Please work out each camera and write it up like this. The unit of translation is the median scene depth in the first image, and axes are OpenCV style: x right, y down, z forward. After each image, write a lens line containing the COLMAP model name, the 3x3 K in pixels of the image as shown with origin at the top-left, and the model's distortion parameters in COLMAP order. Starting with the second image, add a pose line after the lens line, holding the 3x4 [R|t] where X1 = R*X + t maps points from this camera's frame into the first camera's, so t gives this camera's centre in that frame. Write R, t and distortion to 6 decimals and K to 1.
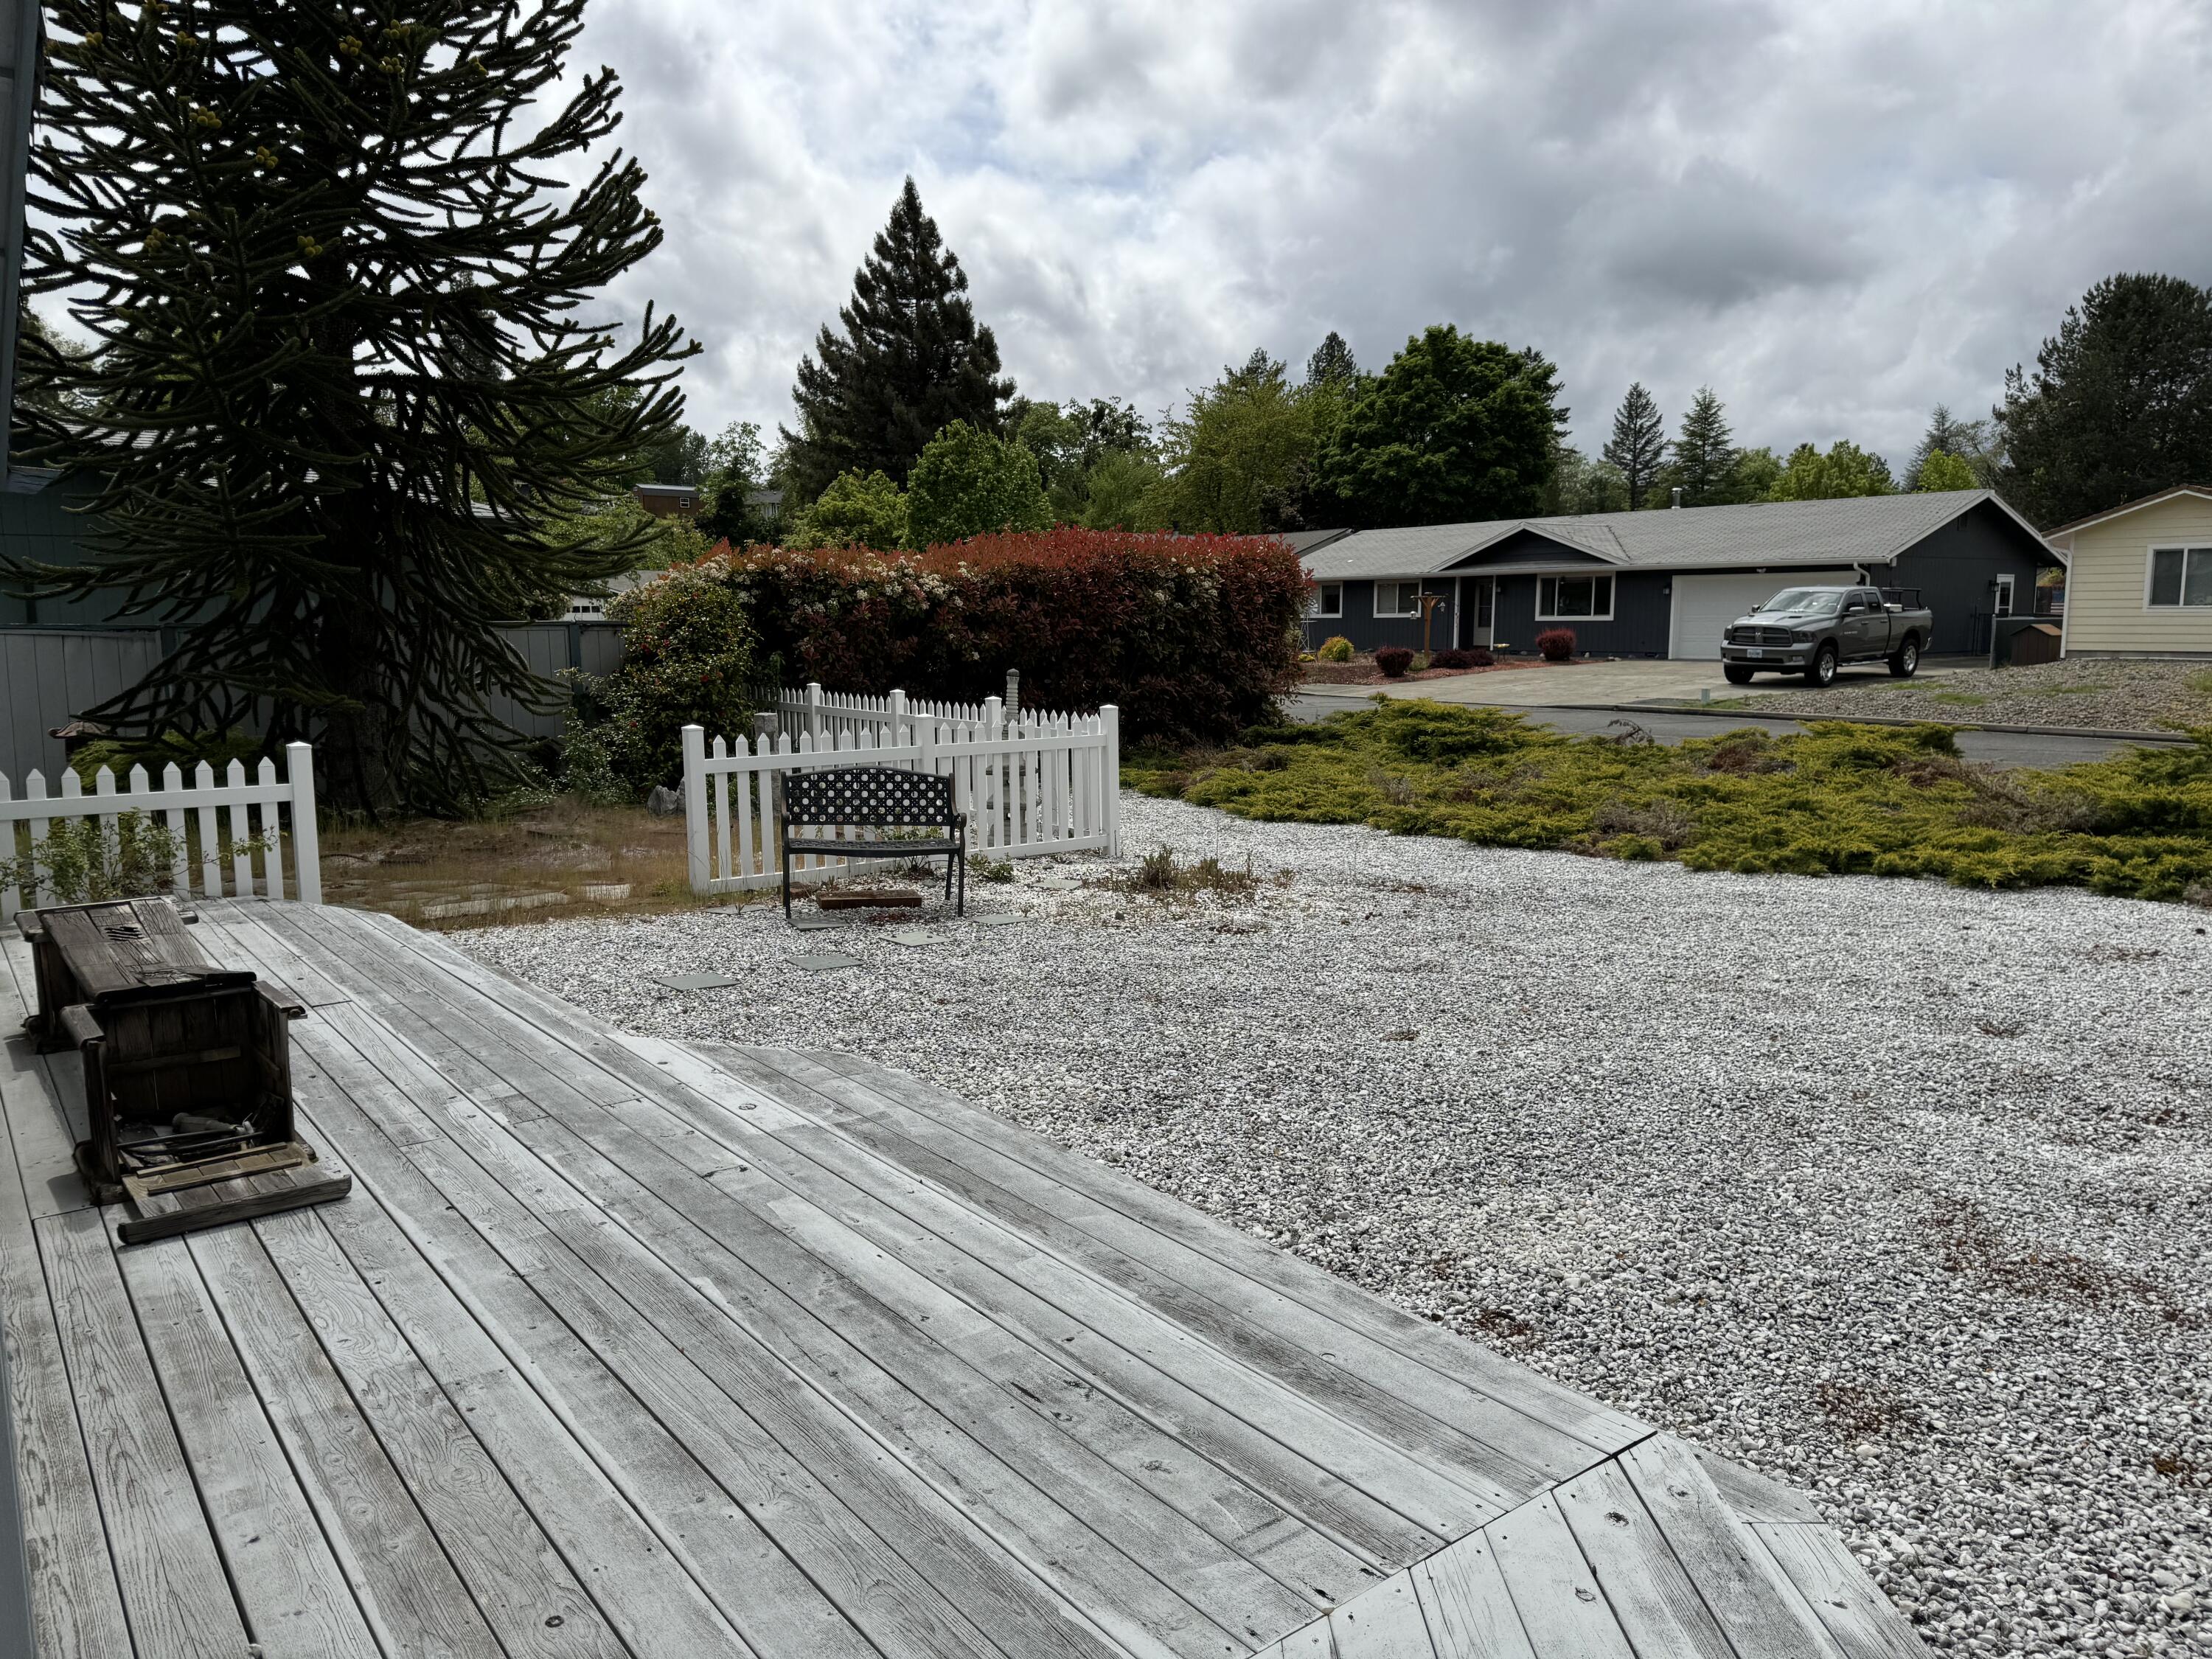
lens RADIAL K [[1564.5, 0, 1106.0], [0, 1564.5, 829.5], [0, 0, 1]] dist [0.169180, -0.234254]
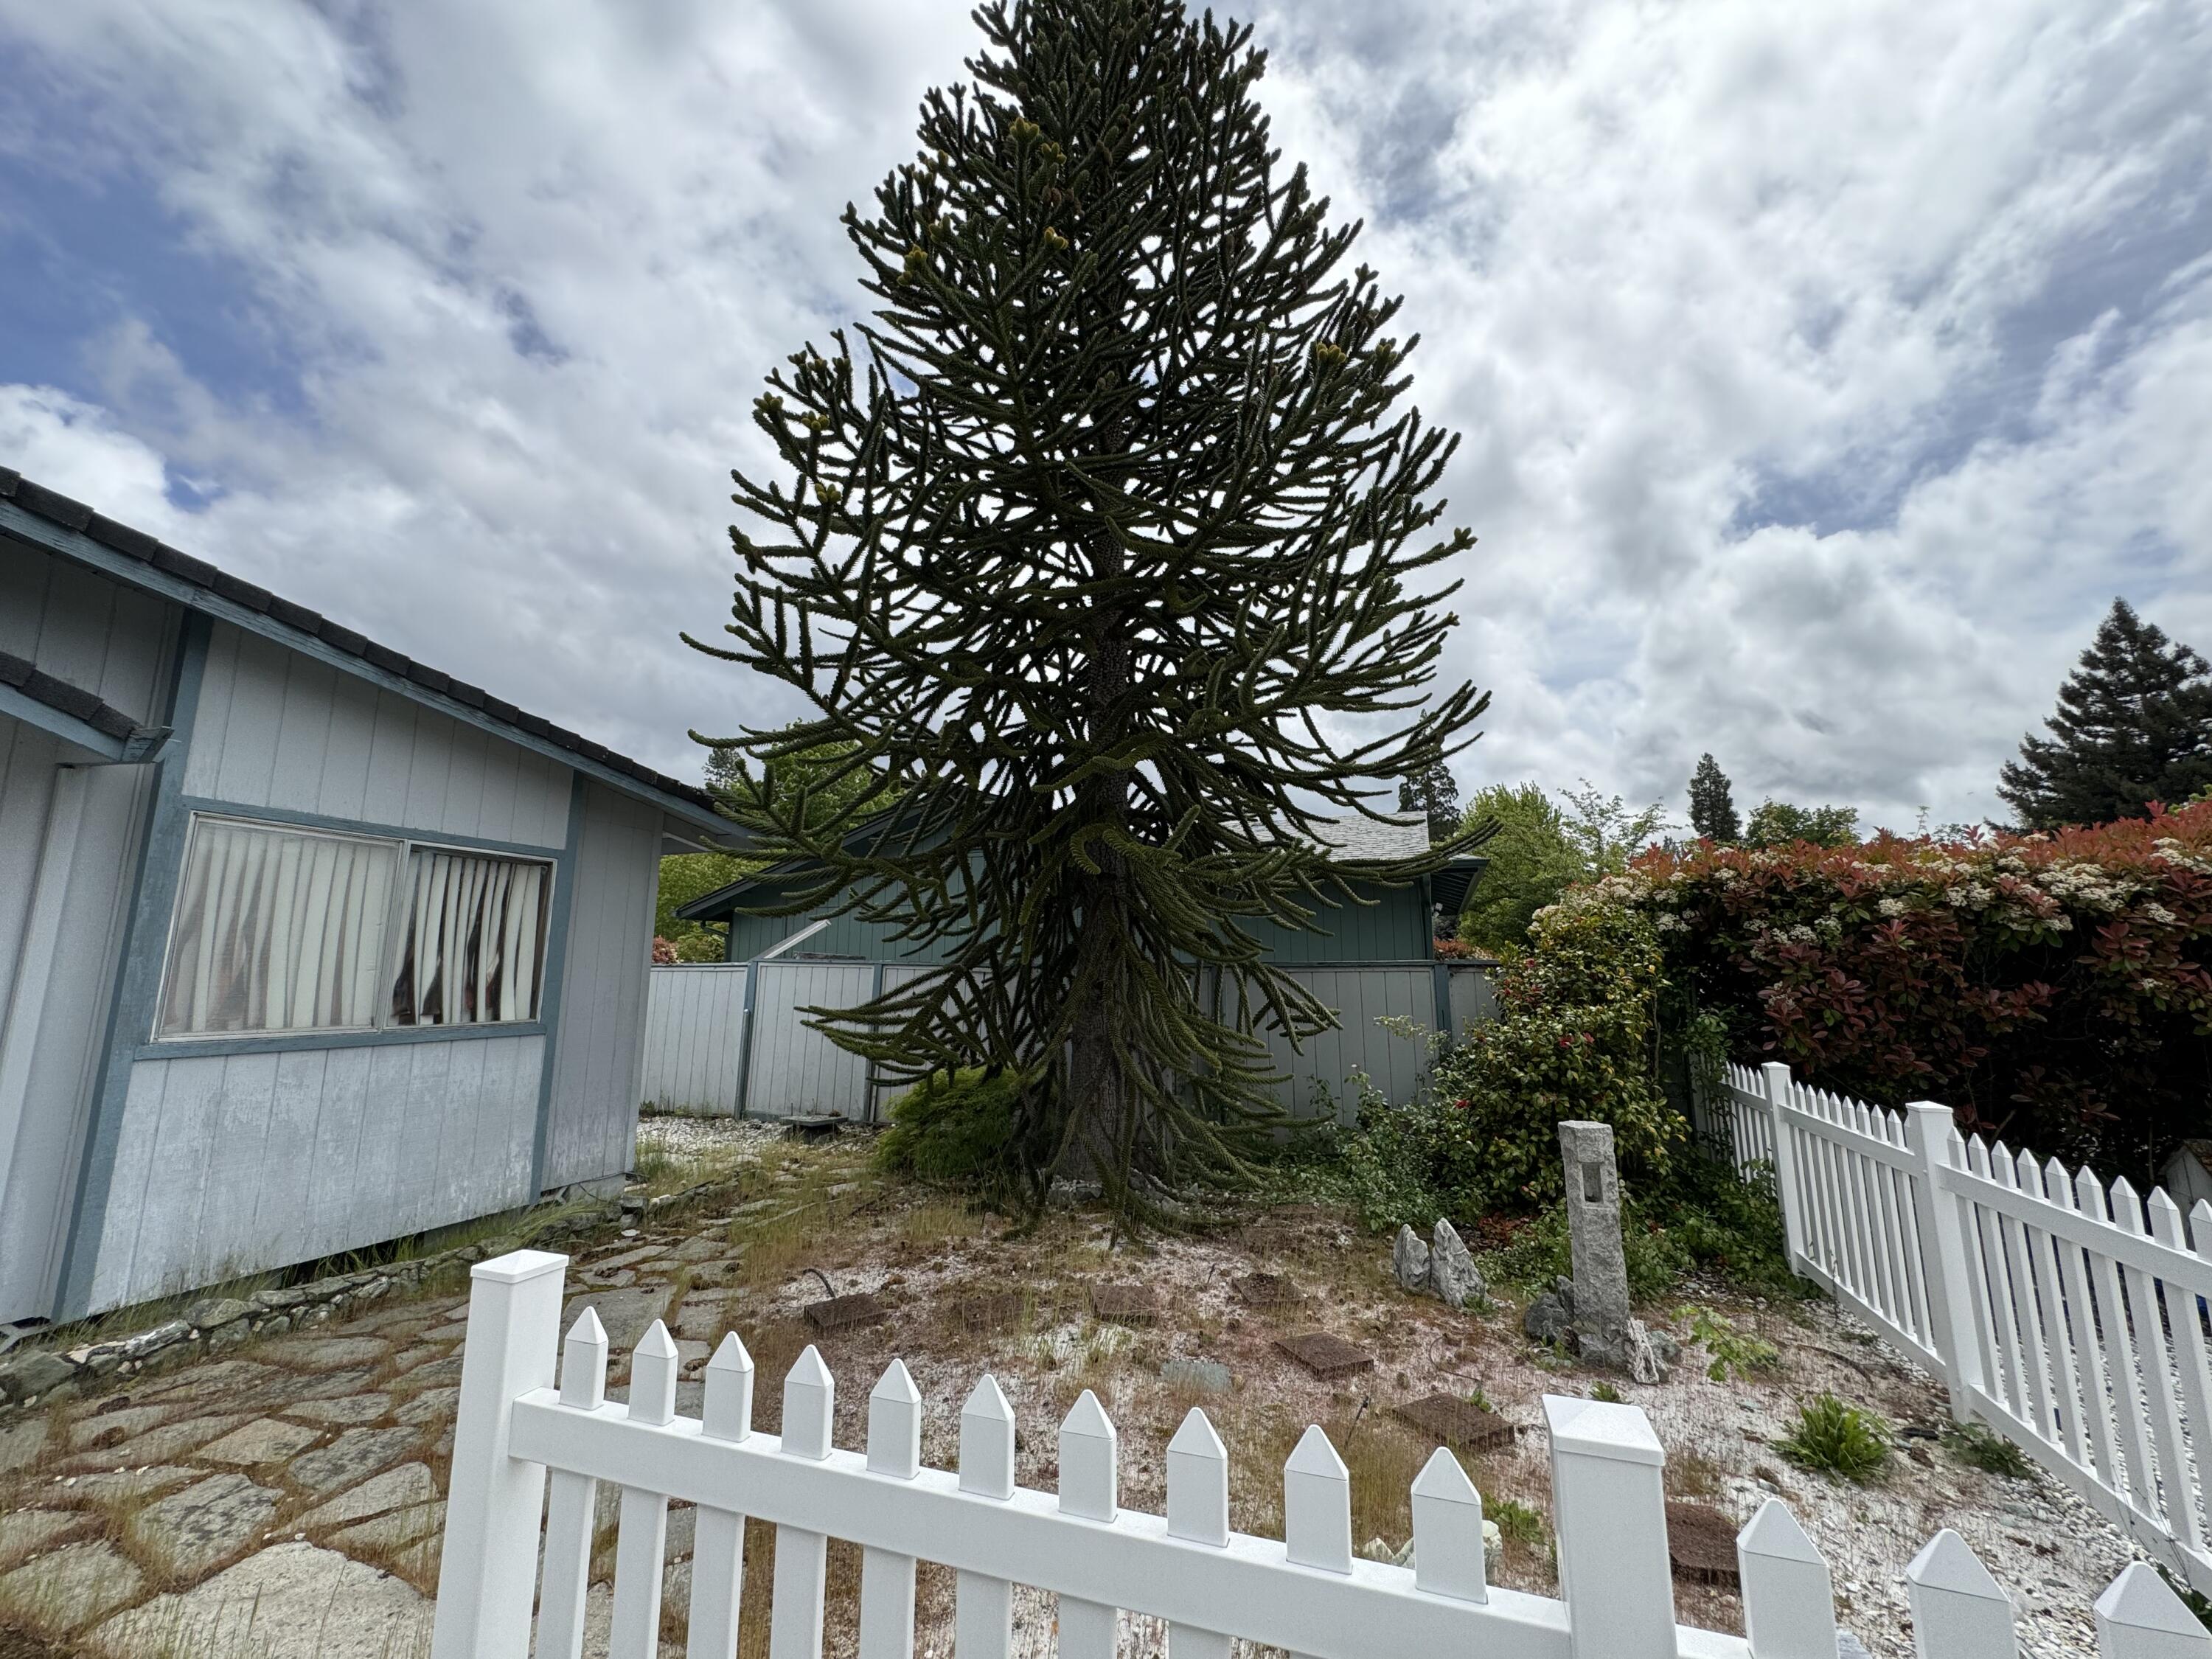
lens RADIAL K [[888.2, 0, 1106.0], [0, 888.2, 829.5], [0, 0, 1]] dist [0.001460, -0.000073]
pose [[0.542034, -0.128616, -0.830456, -0.038004], [-0.120591, 0.966087, -0.228330, -0.066590], [0.831659, 0.223908, 0.508142, 0.572881]]
